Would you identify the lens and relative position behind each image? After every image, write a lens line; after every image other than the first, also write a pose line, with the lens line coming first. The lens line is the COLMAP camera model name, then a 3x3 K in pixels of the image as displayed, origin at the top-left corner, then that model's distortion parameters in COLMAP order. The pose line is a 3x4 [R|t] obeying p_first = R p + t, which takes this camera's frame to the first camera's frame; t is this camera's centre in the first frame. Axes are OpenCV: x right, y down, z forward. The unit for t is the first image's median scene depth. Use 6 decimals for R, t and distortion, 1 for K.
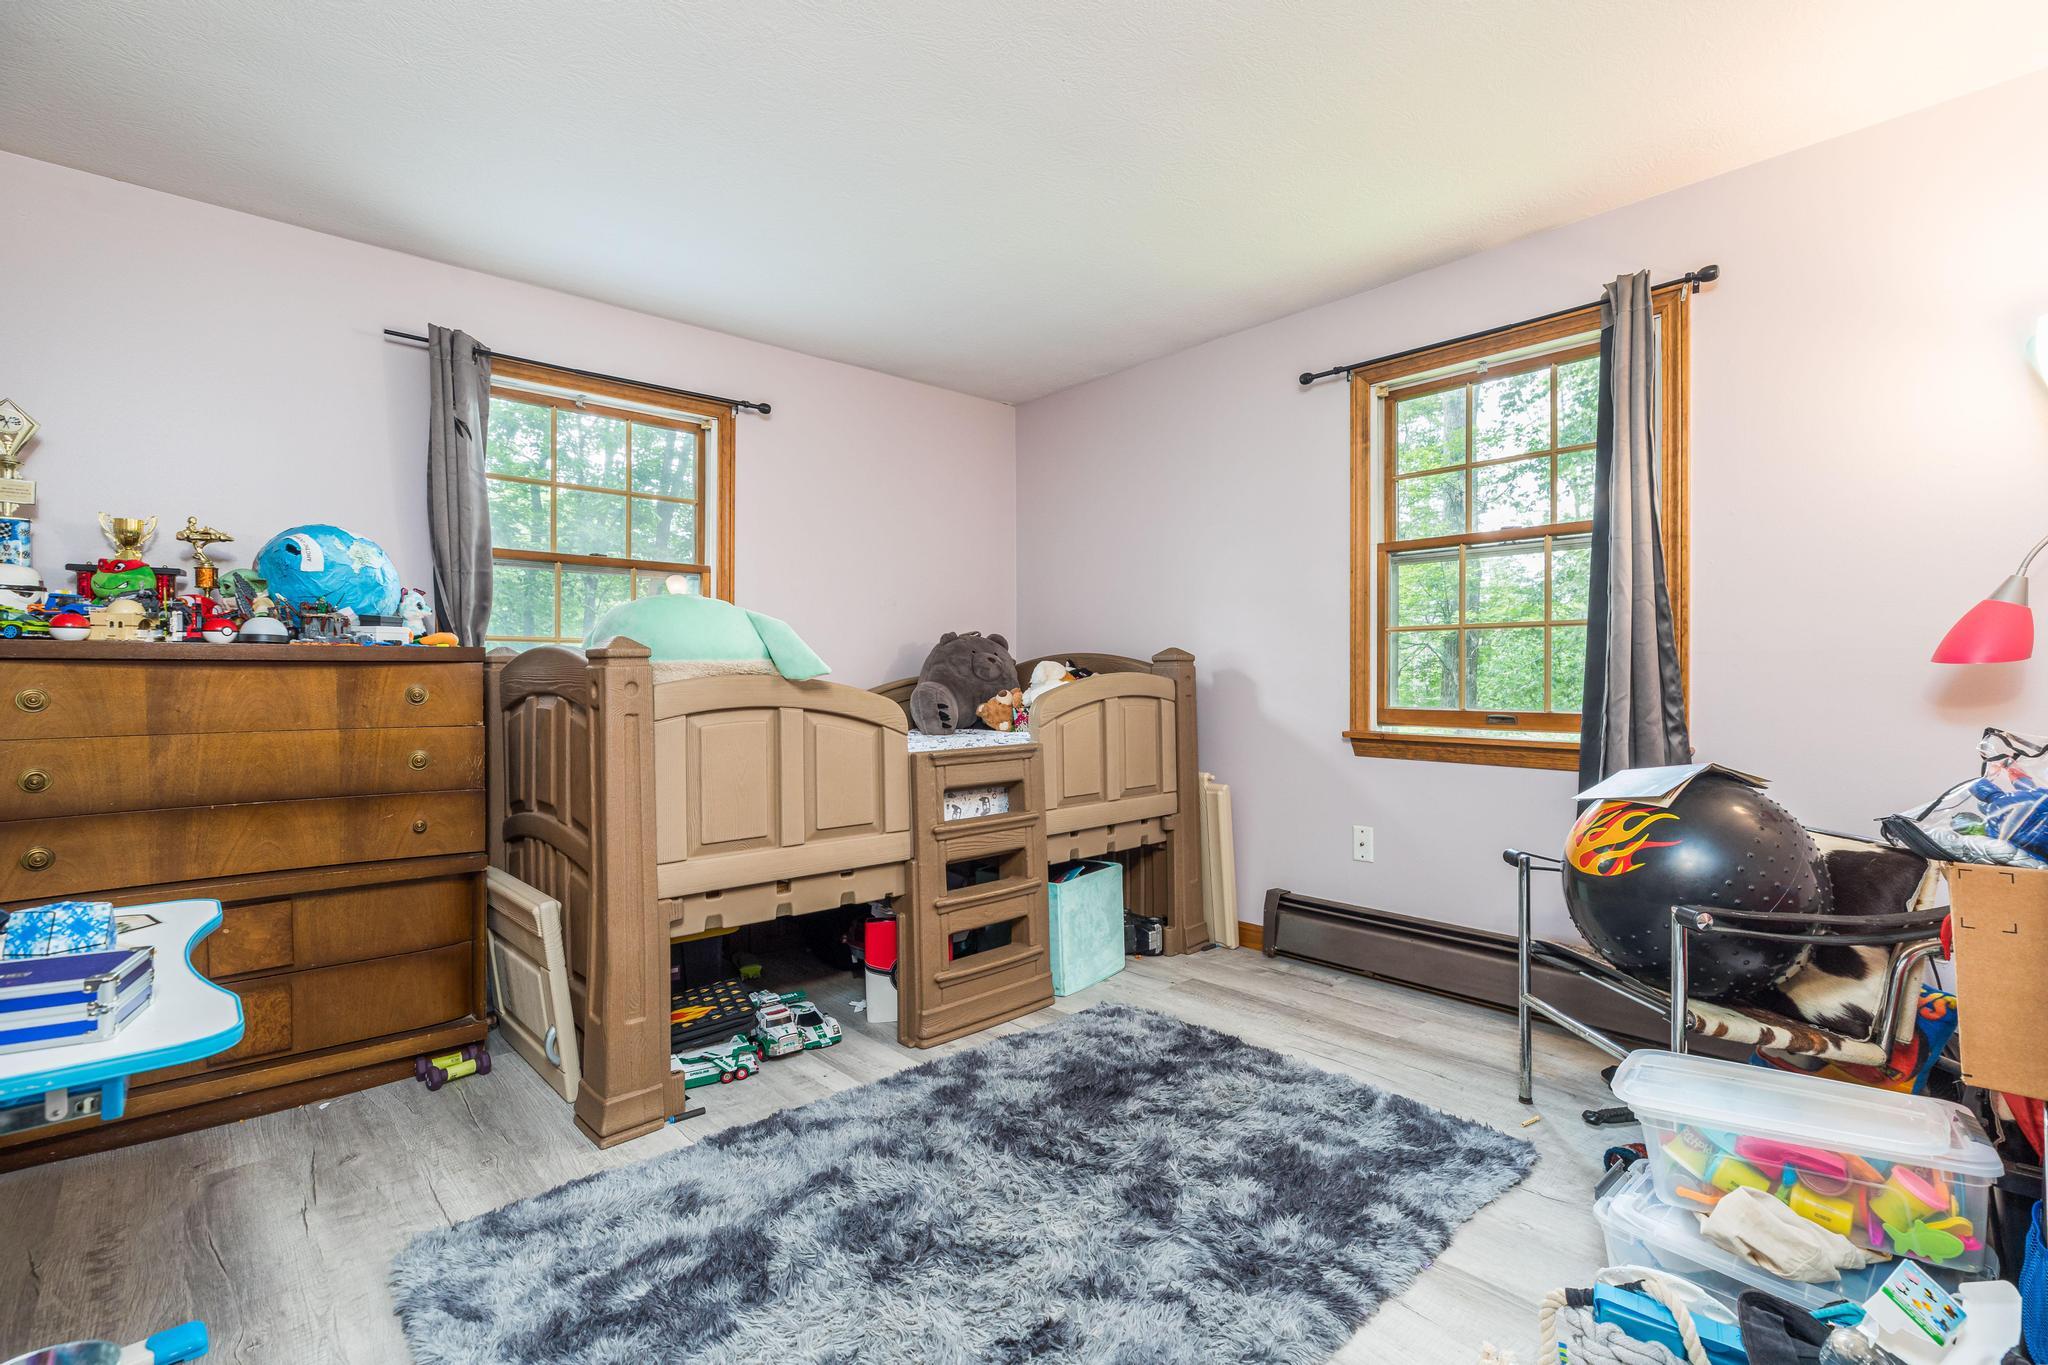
lens RADIAL K [[916.7, 0, 1020.4], [0, 916.7, 688.8], [0, 0, 1]] dist [0.004794, 0.000361]
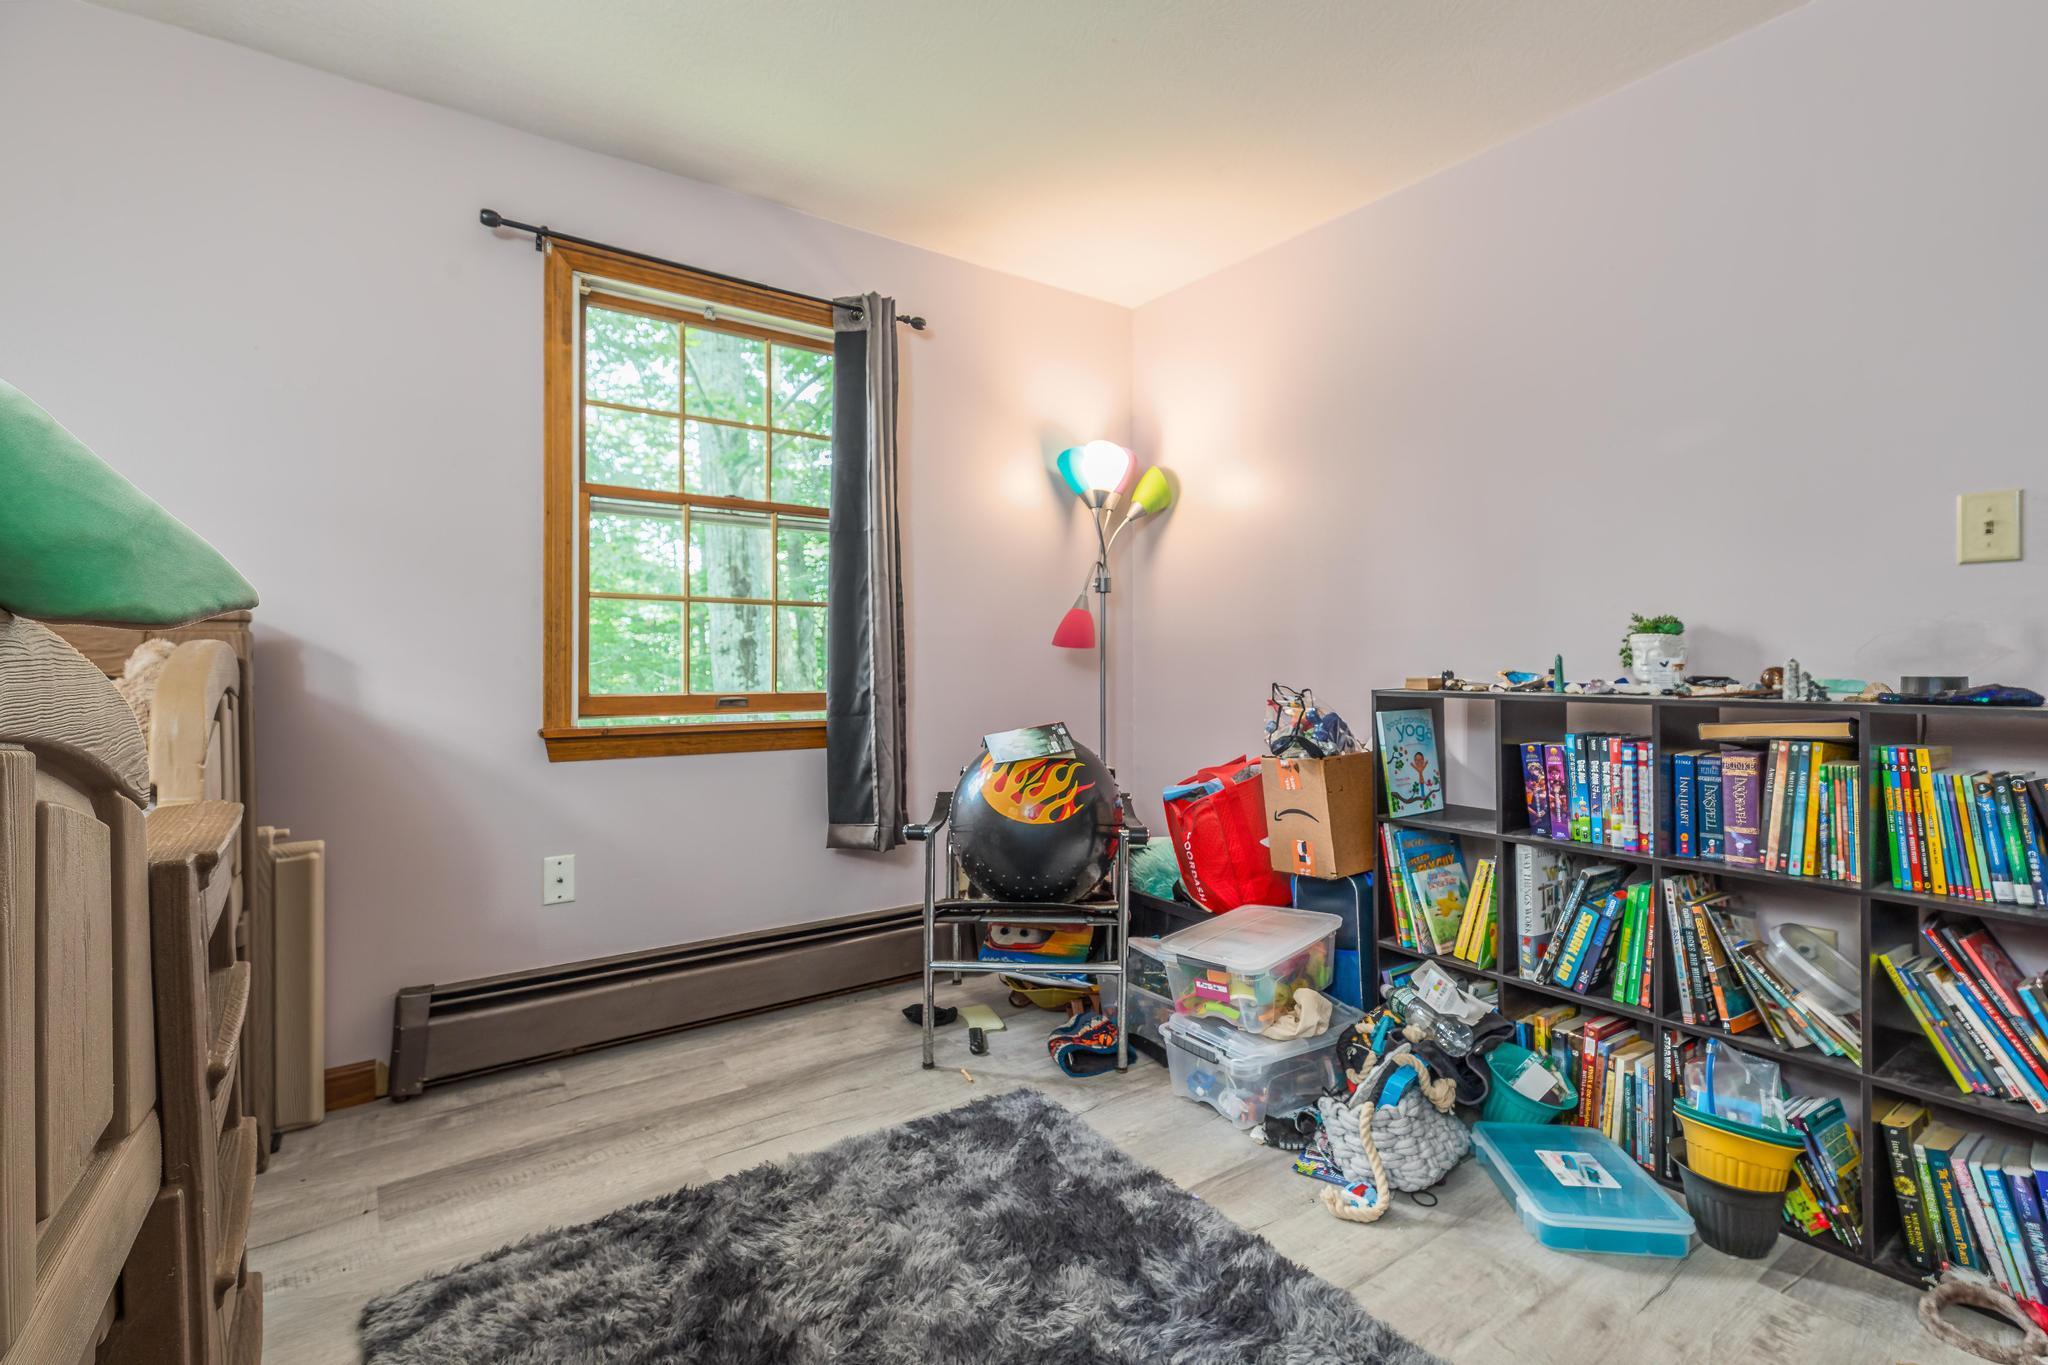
lens RADIAL K [[931.1, 0, 1020.2], [0, 931.1, 656.4], [0, 0, 1]] dist [0.006049, -0.000083]
pose [[0.135948, 0.011593, 0.990648, -0.395922], [0.015975, 0.999776, -0.013892, 0.006041], [-0.990587, 0.017714, 0.135733, 0.637586]]
